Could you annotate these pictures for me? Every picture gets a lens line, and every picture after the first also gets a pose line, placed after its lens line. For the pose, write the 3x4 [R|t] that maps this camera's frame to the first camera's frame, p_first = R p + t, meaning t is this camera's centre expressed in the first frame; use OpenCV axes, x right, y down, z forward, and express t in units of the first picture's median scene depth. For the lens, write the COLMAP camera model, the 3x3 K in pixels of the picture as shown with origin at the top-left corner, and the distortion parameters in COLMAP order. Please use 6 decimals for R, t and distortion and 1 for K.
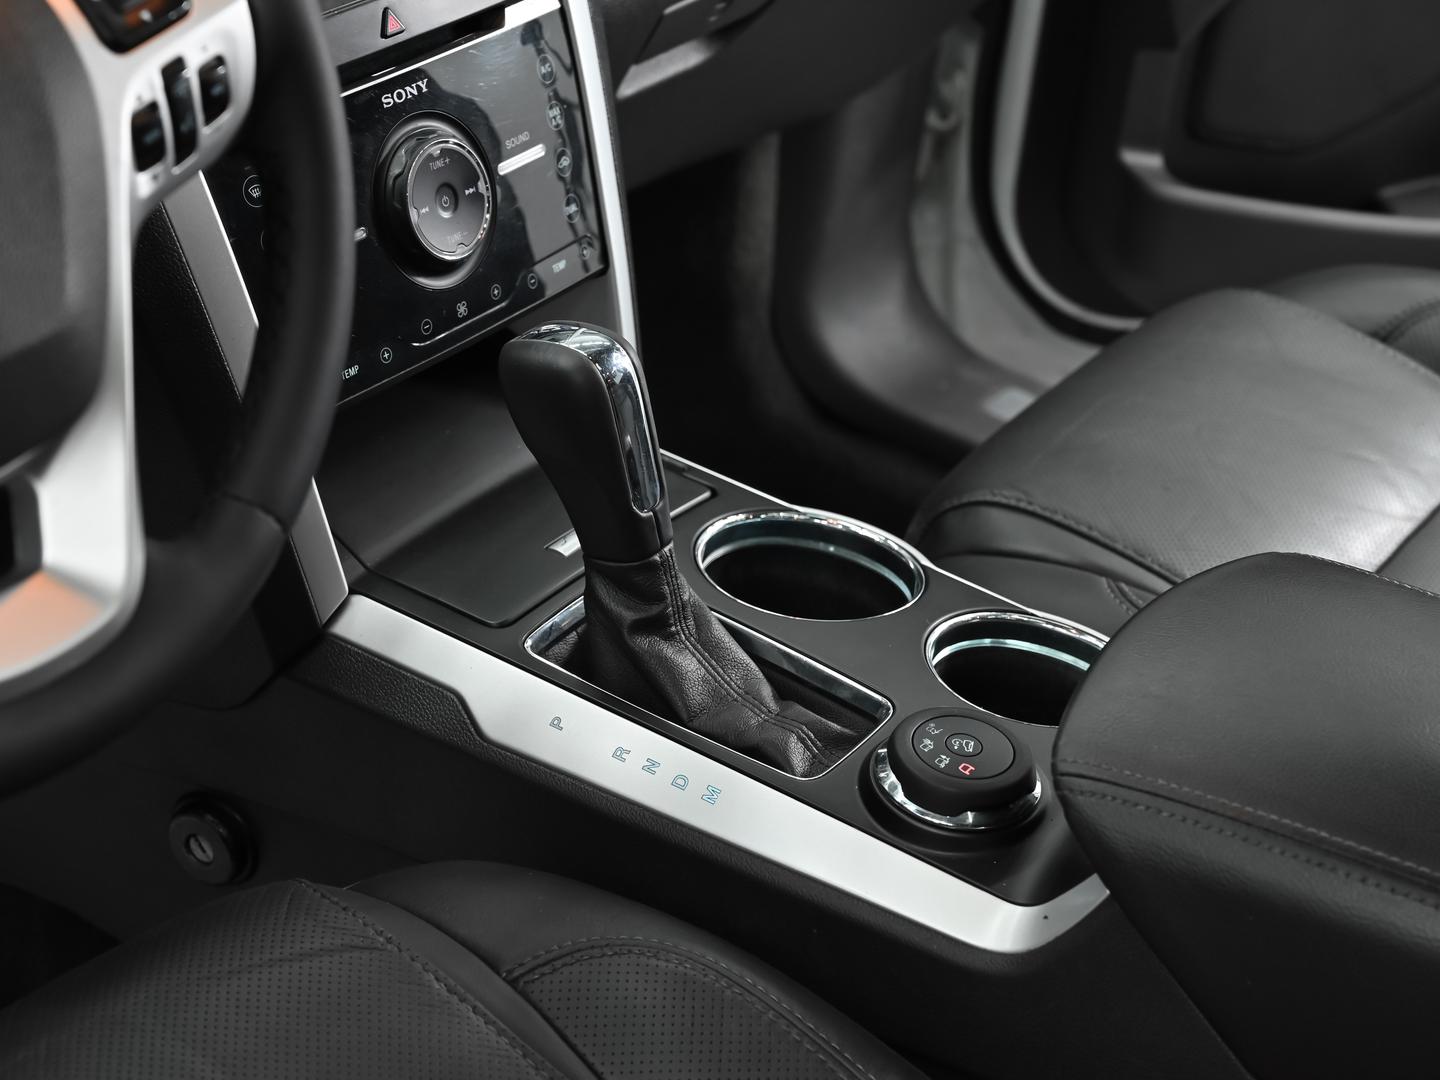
lens RADIAL K [[2981.0, 0, 720.0], [0, 2981.0, 540.0], [0, 0, 1]] dist [-0.074814, 0.017395]
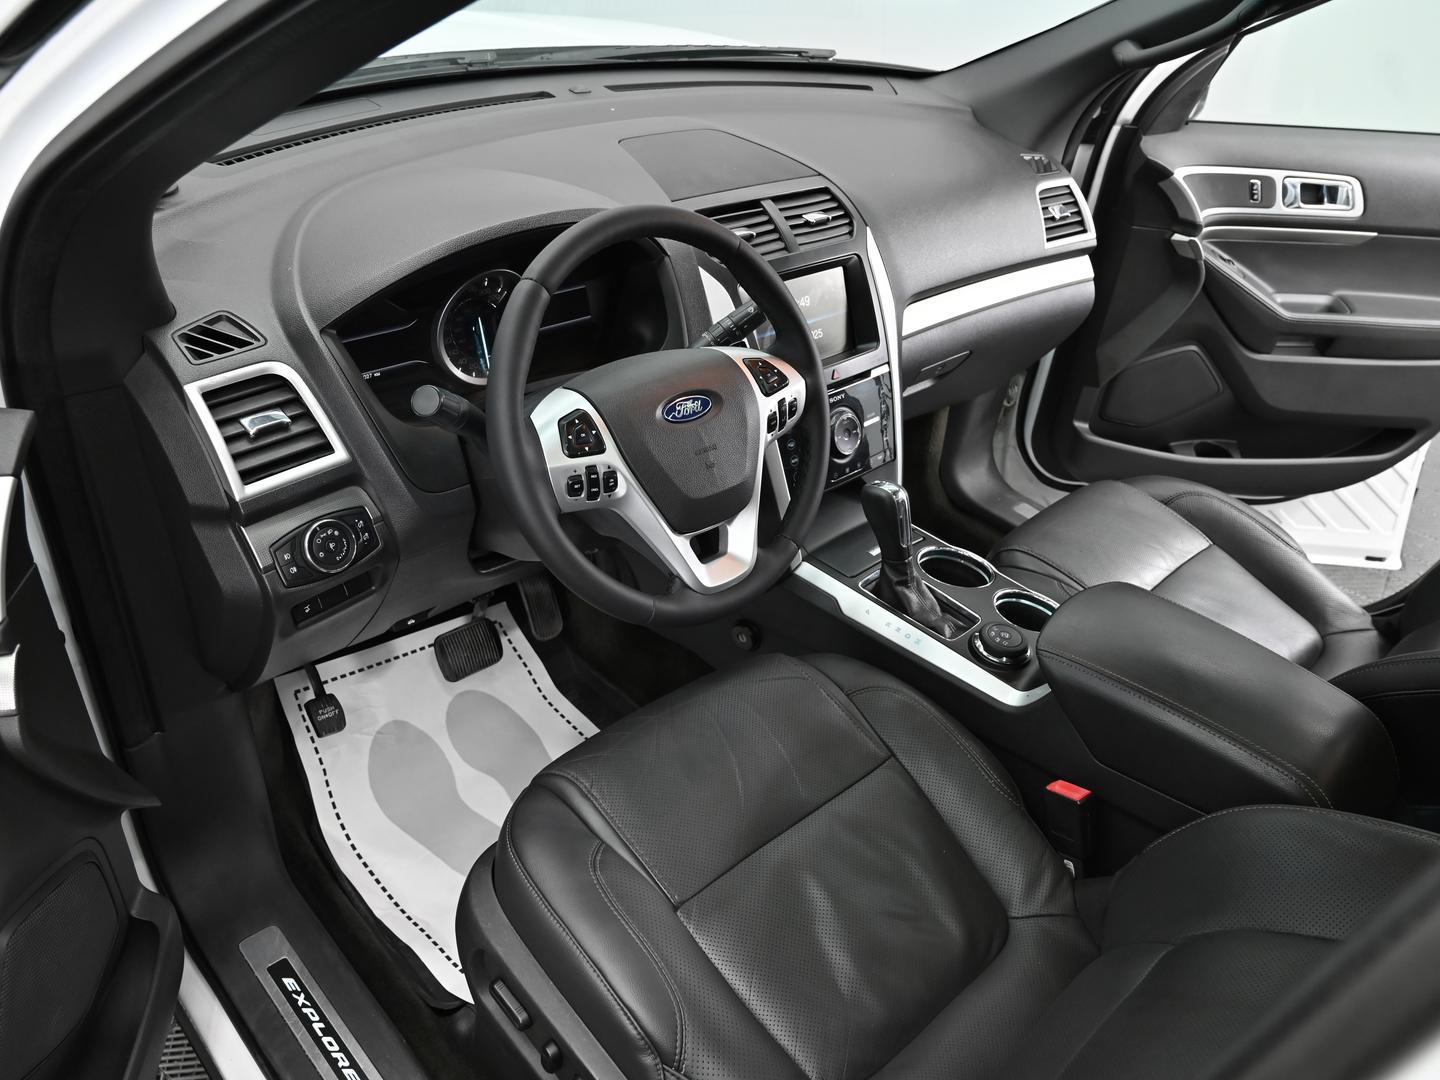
lens RADIAL K [[1118.2, 0, 720.0], [0, 1118.2, 540.0], [0, 0, 1]] dist [-0.009841, -0.001202]
pose [[0.983423, 0.101977, -0.149935, -0.038091], [-0.099228, 0.994732, 0.025724, -0.024636], [0.151769, -0.010420, 0.988361, -0.142329]]
